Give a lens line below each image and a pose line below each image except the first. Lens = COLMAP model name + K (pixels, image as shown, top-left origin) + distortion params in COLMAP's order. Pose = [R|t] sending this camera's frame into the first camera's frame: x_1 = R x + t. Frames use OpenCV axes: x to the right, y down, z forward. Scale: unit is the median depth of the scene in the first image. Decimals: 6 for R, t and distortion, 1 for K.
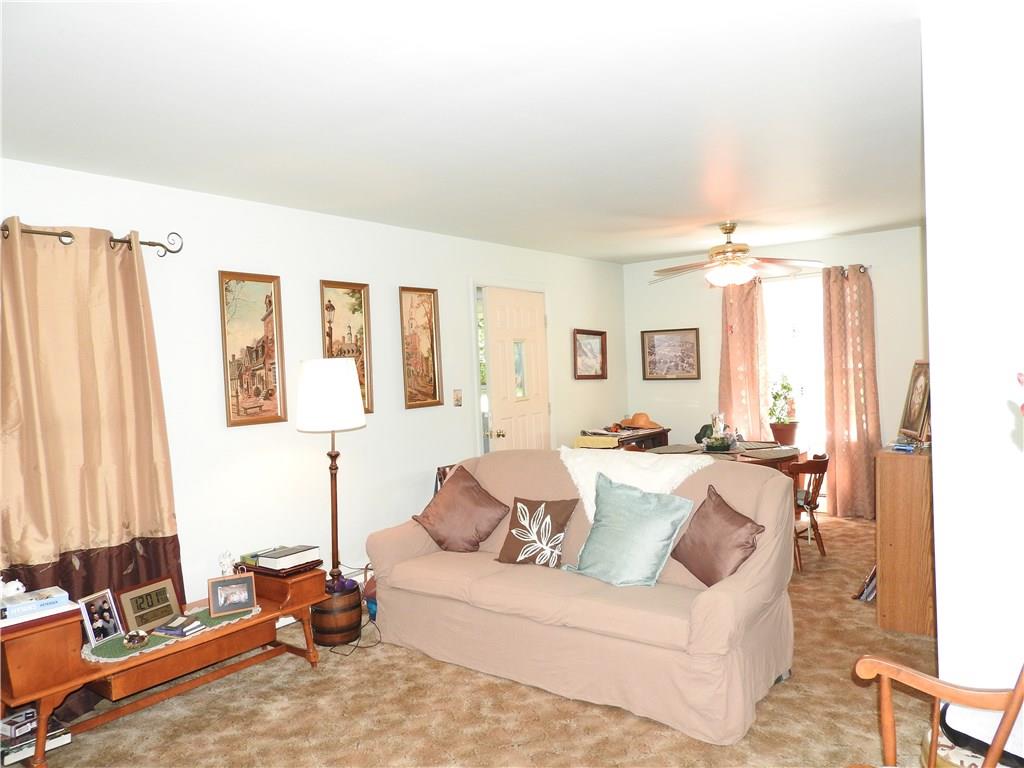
lens RADIAL K [[731.2, 0, 511.8], [0, 731.2, 386.4], [0, 0, 1]] dist [0.010276, -0.005731]
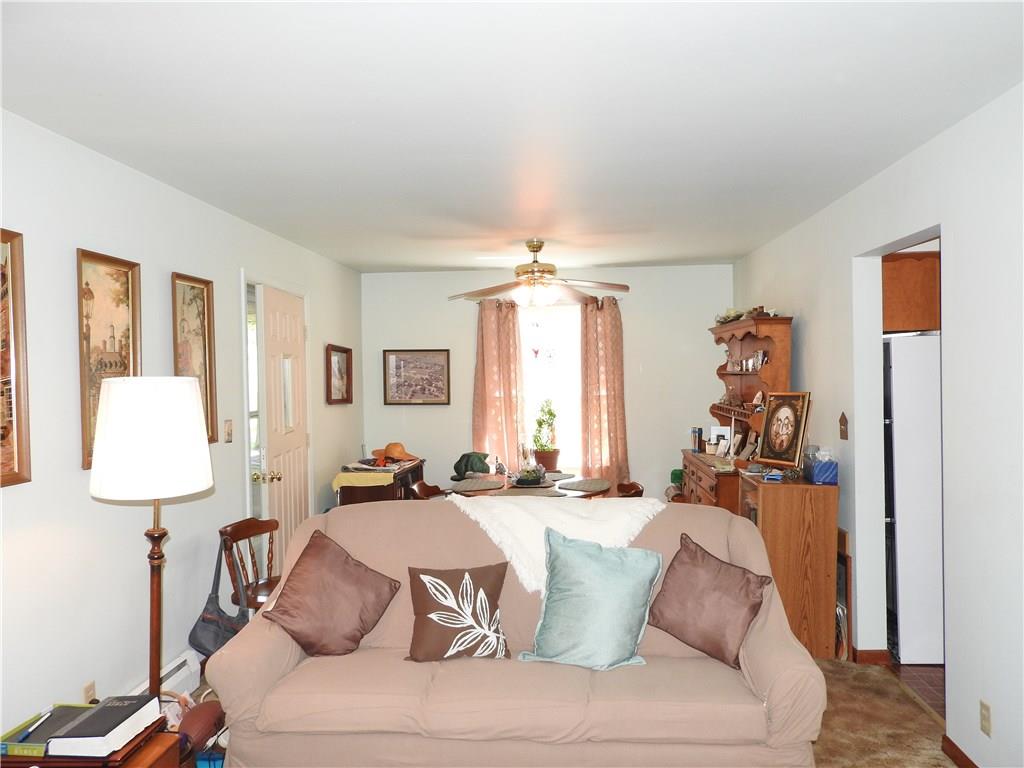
lens RADIAL K [[731.2, 0, 512.8], [0, 731.2, 386.6], [0, 0, 1]] dist [0.010276, -0.005731]
pose [[0.837578, 0.017499, 0.546038, -0.337068], [-0.003812, 0.999650, -0.026189, -0.015691], [-0.546305, 0.019854, 0.837351, 0.326122]]
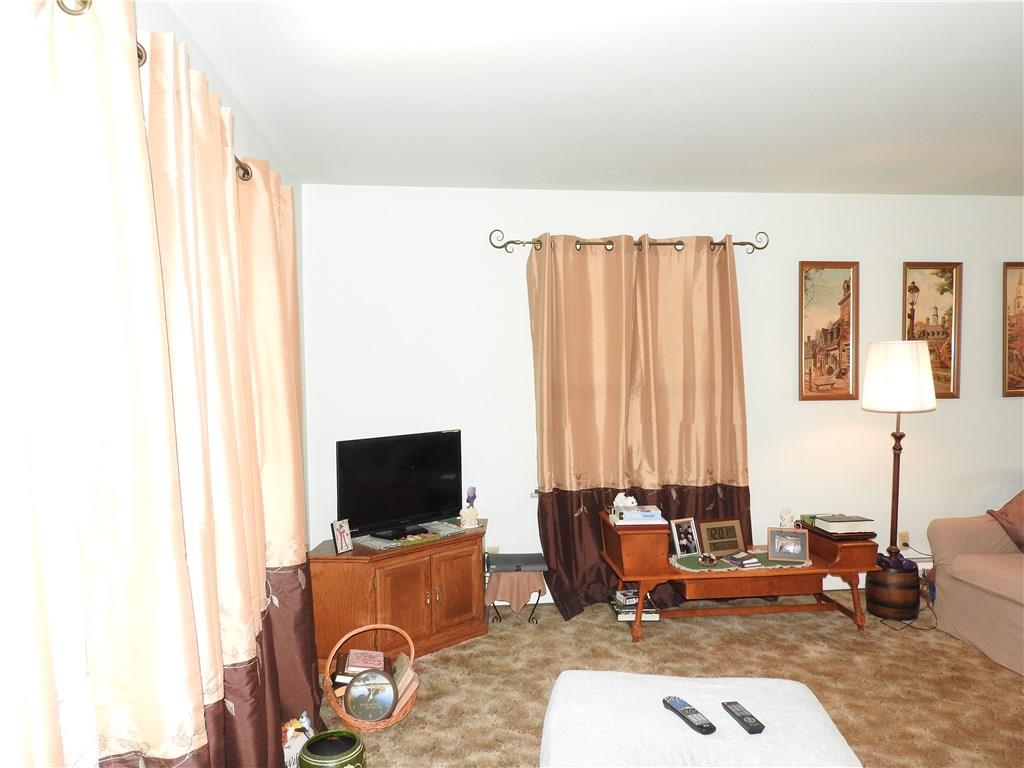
lens RADIAL K [[731.2, 0, 514.7], [0, 731.2, 387.1], [0, 0, 1]] dist [0.010276, -0.005731]
pose [[0.689435, 0.061417, -0.721740, 0.123704], [-0.037970, 0.998093, 0.048663, -0.003438], [0.723352, -0.006145, 0.690452, -0.094952]]
